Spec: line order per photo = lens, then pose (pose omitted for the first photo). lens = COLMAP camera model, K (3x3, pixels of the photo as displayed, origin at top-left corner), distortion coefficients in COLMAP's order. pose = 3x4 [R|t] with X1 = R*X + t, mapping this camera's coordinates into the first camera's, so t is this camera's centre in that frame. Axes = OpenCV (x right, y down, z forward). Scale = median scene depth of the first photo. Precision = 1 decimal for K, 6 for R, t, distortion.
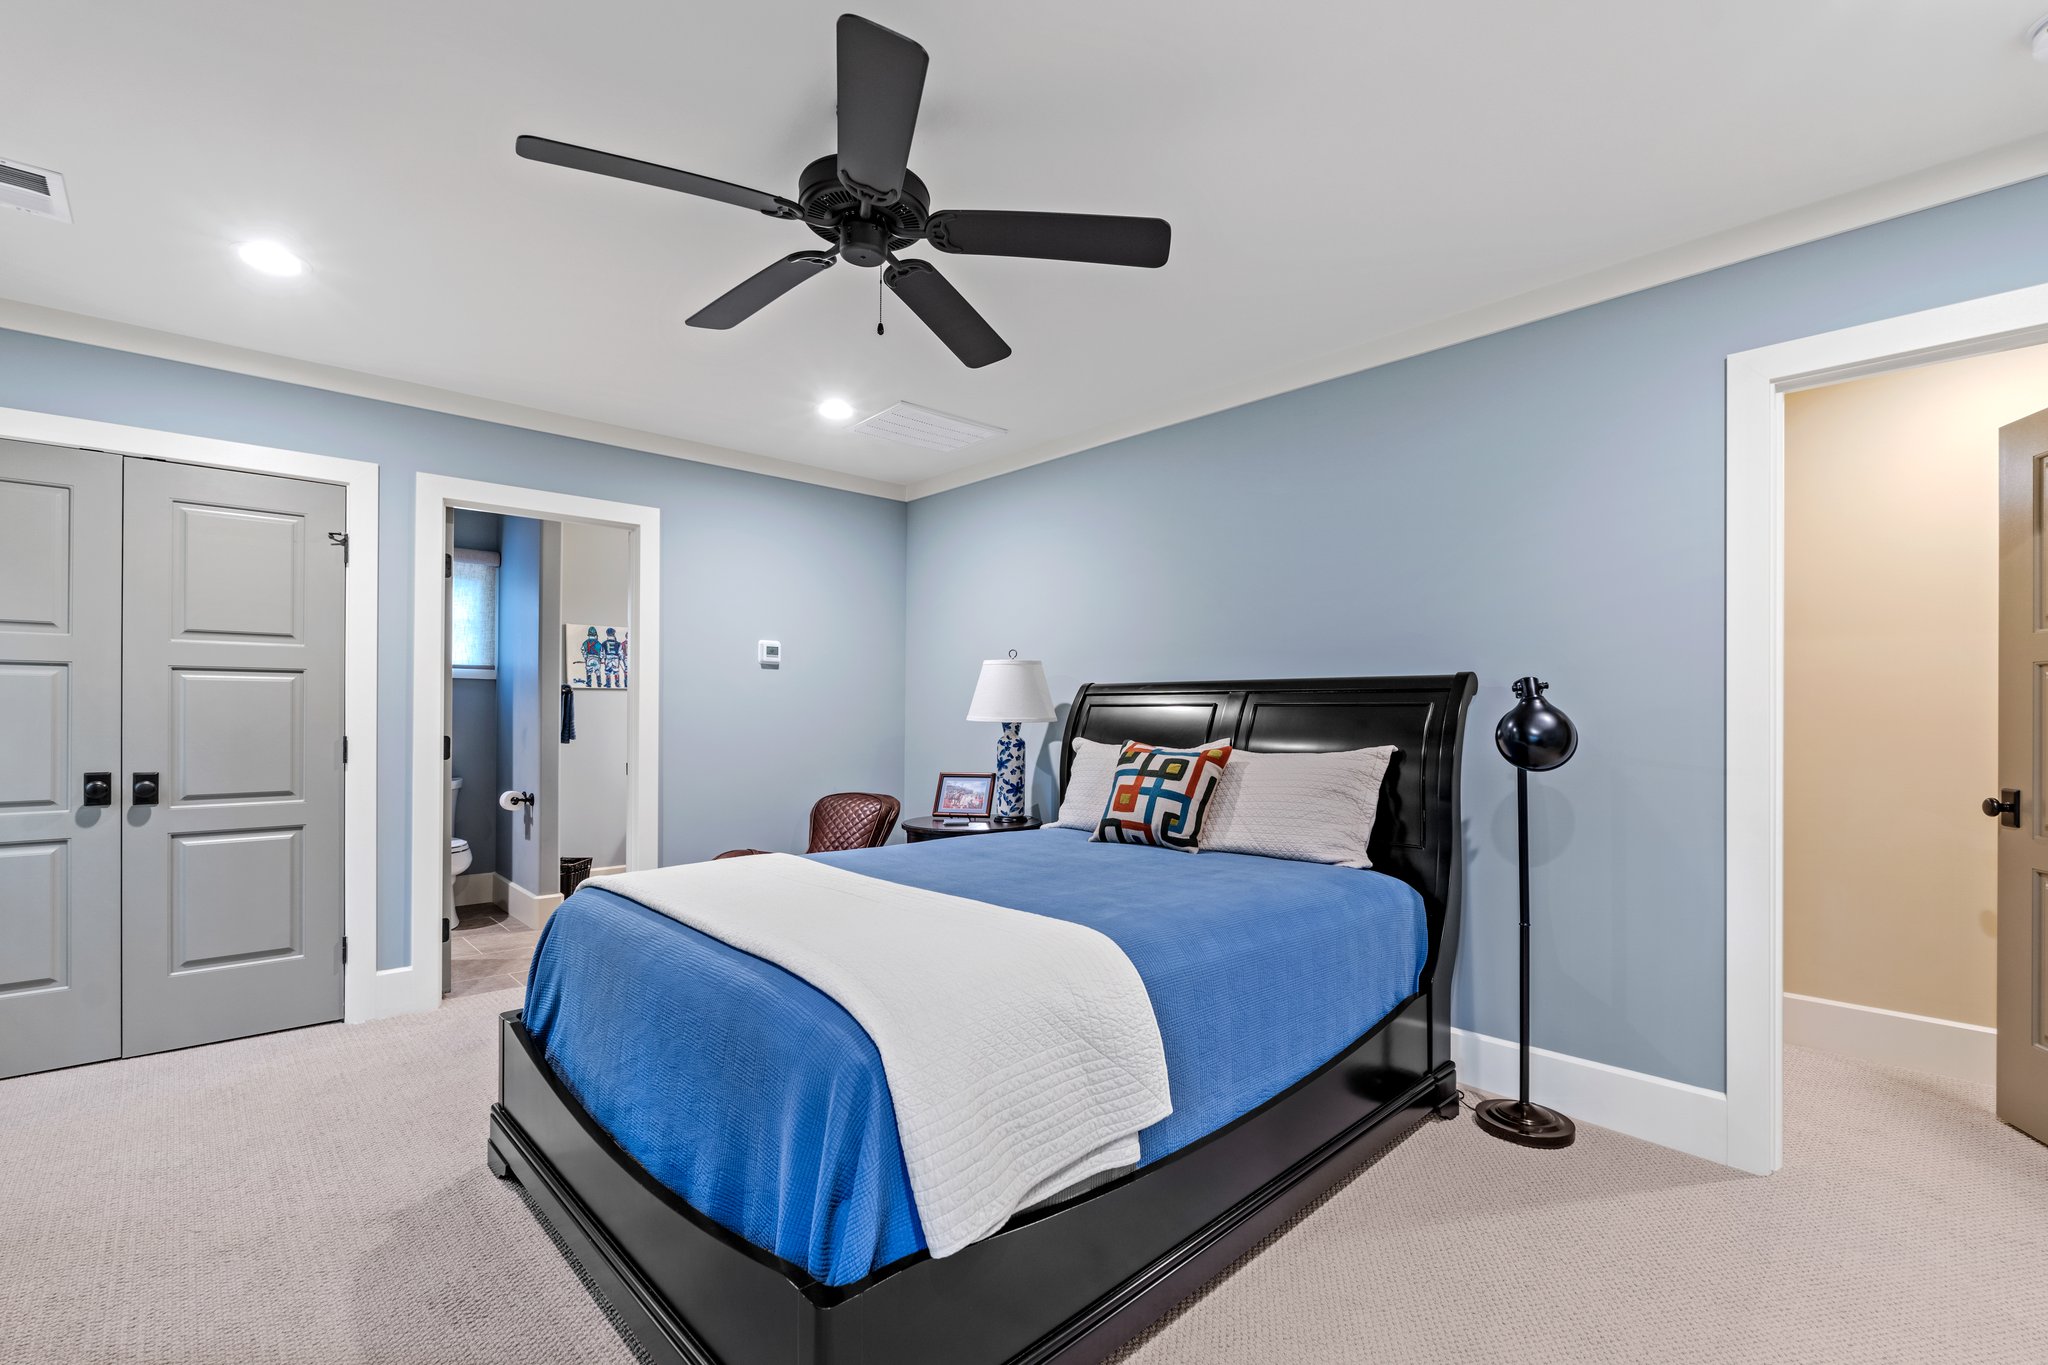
lens RADIAL K [[894.7, 0, 1023.3], [0, 894.7, 702.5], [0, 0, 1]] dist [-0.005563, -0.000349]
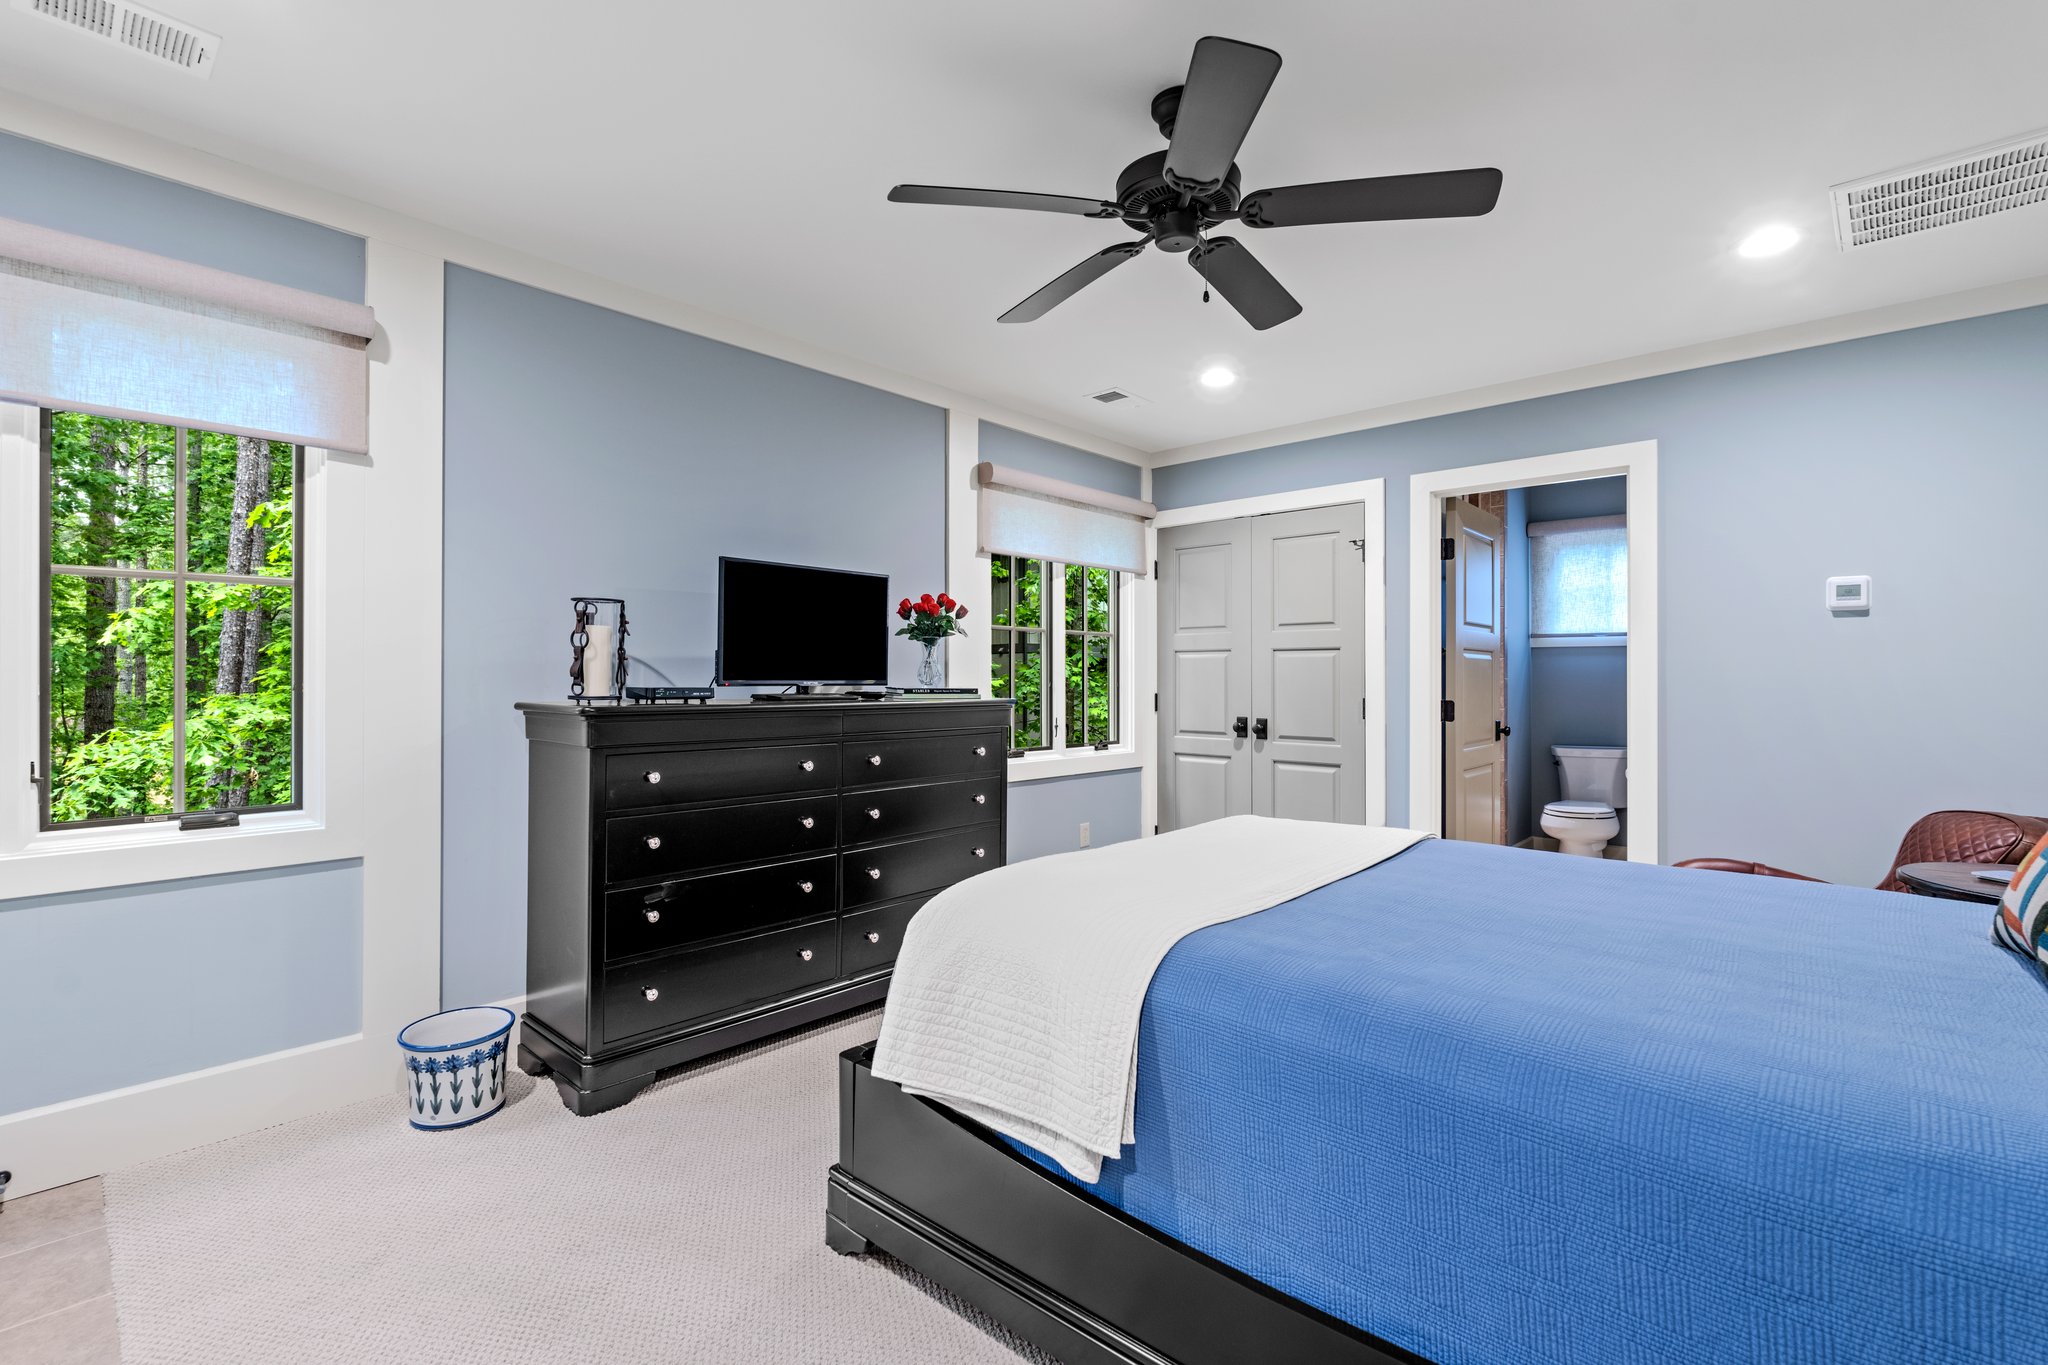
lens RADIAL K [[894.7, 0, 1024.3], [0, 894.7, 675.8], [0, 0, 1]] dist [-0.005563, -0.000349]
pose [[0.081498, -0.006503, -0.996652, 0.518879], [0.006942, 0.999958, -0.005957, 0.010893], [0.996649, -0.006434, 0.081539, 0.452217]]
